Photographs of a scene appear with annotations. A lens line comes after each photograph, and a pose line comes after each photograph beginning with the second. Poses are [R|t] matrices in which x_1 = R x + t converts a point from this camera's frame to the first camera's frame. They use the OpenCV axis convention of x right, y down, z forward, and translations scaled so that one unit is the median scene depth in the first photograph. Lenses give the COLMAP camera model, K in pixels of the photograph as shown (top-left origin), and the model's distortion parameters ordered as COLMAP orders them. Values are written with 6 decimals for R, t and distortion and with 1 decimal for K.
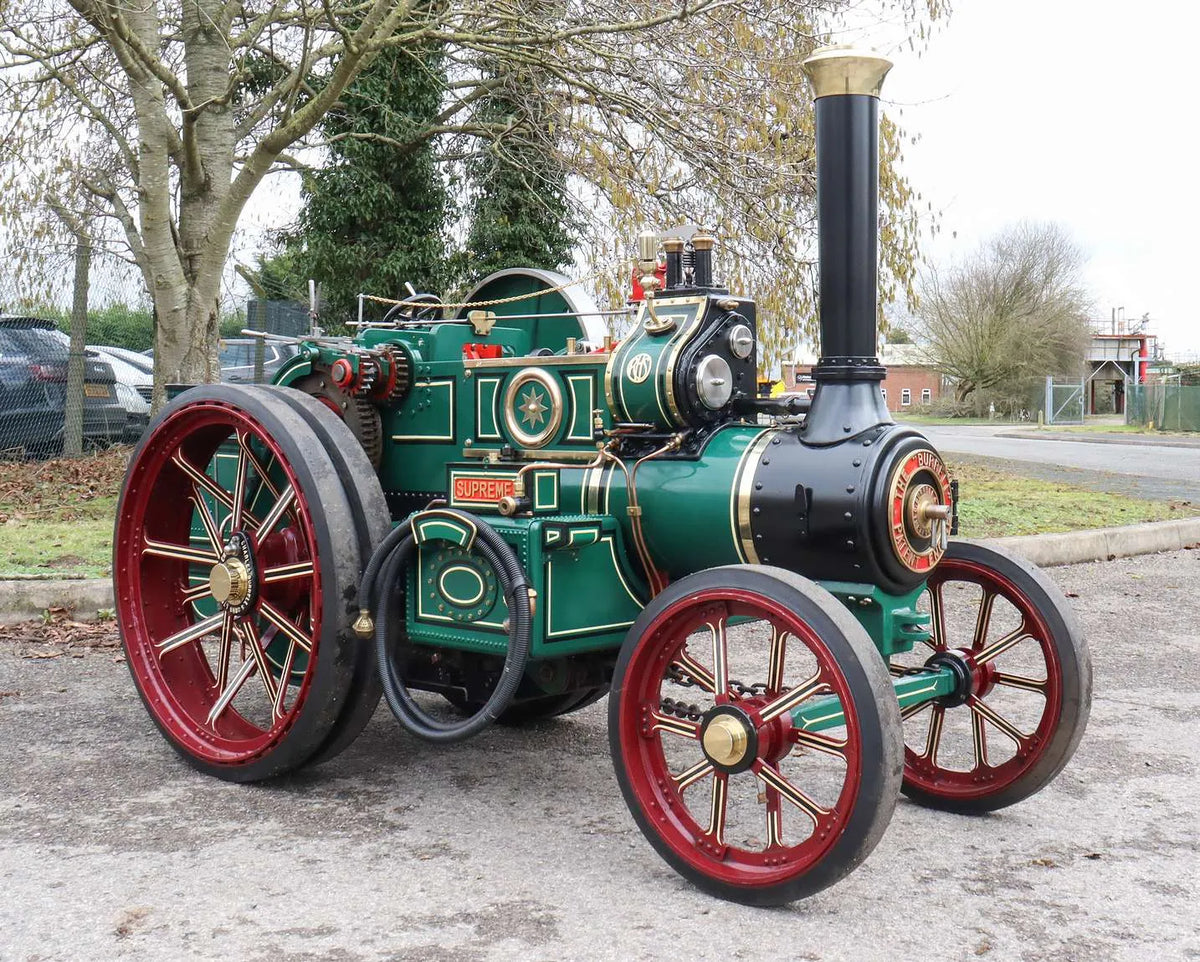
lens RADIAL K [[1577.3, 0, 600.0], [0, 1577.3, 481.0], [0, 0, 1]] dist [-0.112314, 0.041647]
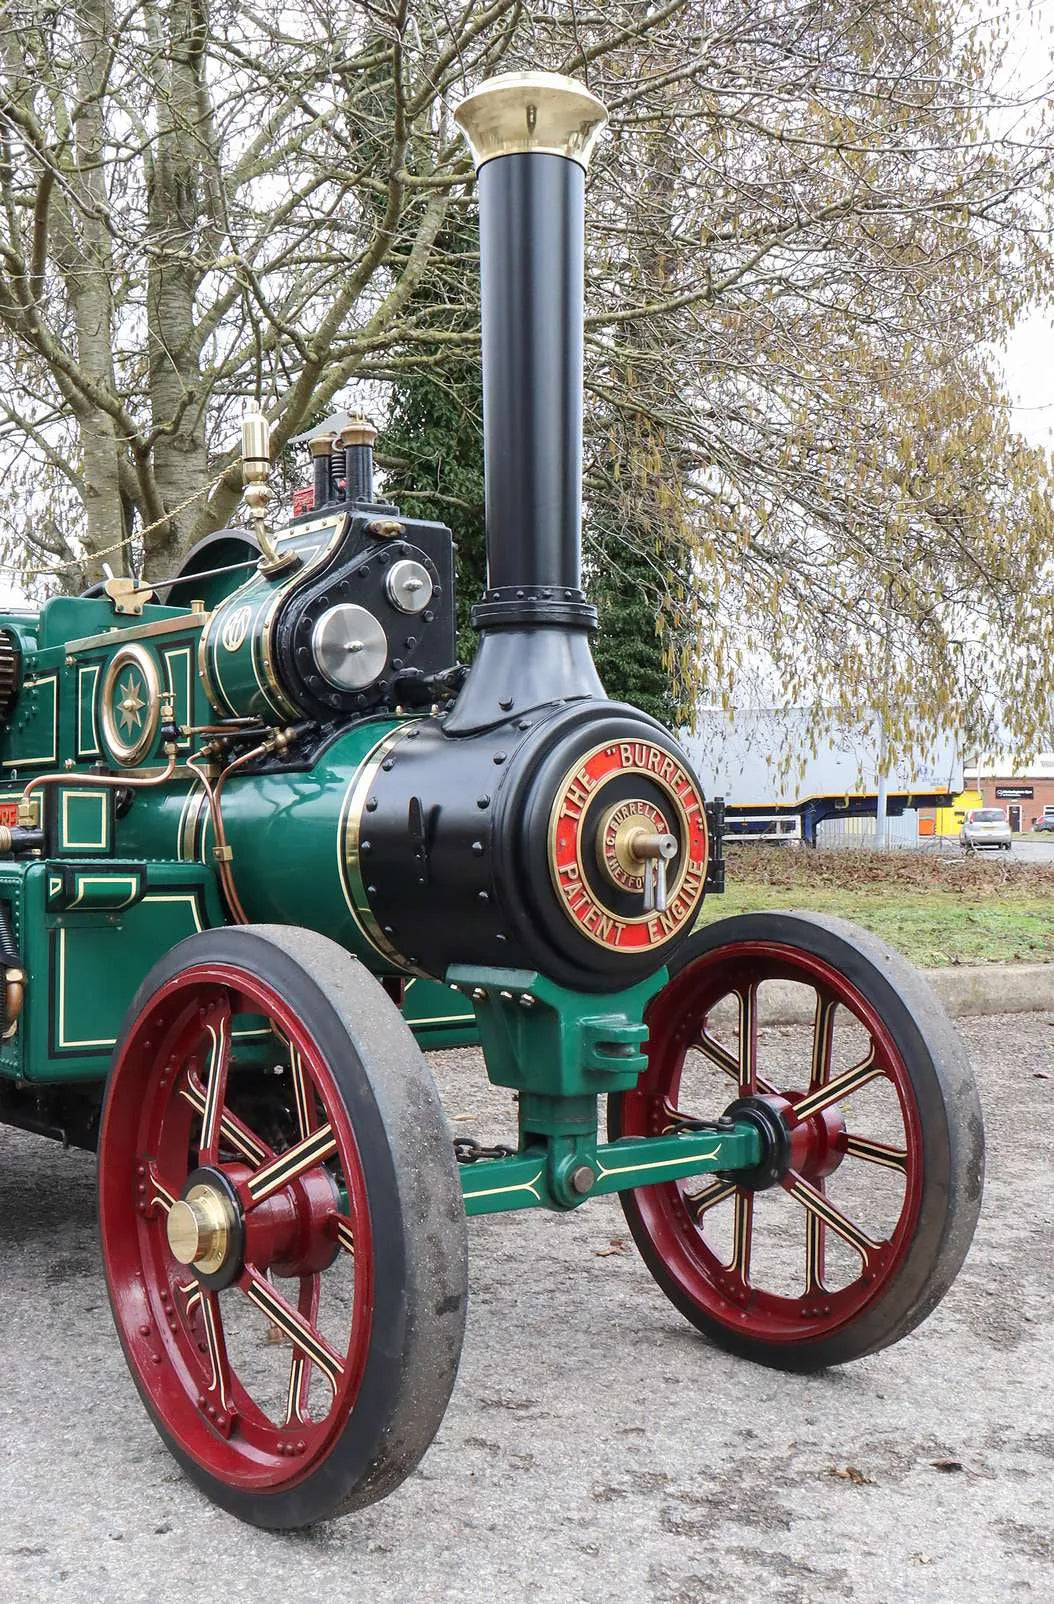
lens RADIAL K [[1706.4, 0, 523.2], [0, 1706.4, 867.1], [0, 0, 1]] dist [-0.120874, 0.004802]
pose [[0.983809, 0.005025, -0.179147, 0.260805], [-0.010706, 0.999470, -0.030757, 0.043832], [0.178897, 0.032177, 0.983341, 0.355900]]
